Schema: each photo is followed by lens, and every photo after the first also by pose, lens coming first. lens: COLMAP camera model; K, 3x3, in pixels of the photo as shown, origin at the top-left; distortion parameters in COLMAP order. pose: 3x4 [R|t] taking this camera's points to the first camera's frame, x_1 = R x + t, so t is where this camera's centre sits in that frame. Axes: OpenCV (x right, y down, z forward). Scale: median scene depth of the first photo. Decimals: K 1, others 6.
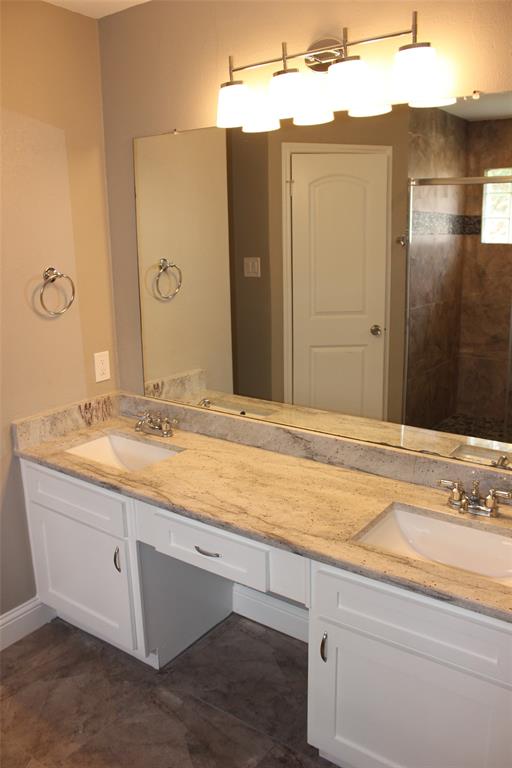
lens RADIAL K [[632.5, 0, 256.0], [0, 632.5, 384.0], [0, 0, 1]] dist [-0.167013, 0.165187]
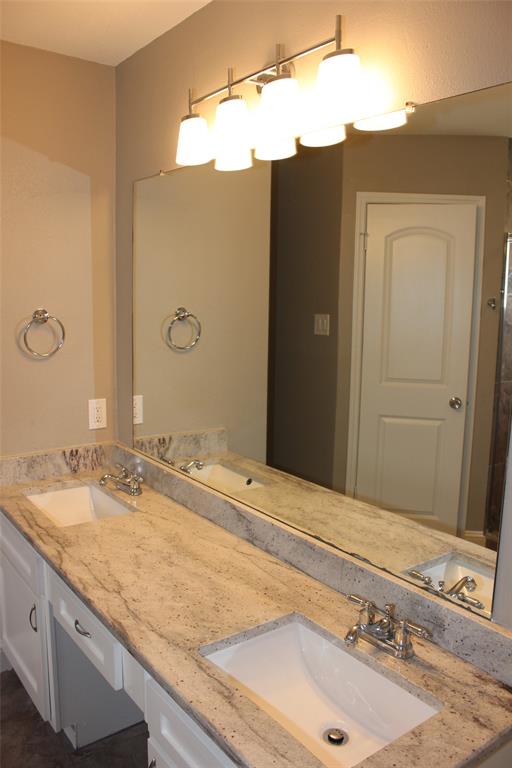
lens RADIAL K [[635.6, 0, 256.0], [0, 635.6, 384.0], [0, 0, 1]] dist [-0.168408, 0.144398]
pose [[0.954764, 0.076849, -0.287263, 0.290725], [-0.103908, 0.991352, -0.080149, -0.023548], [0.278620, 0.106372, 0.954493, 0.151929]]
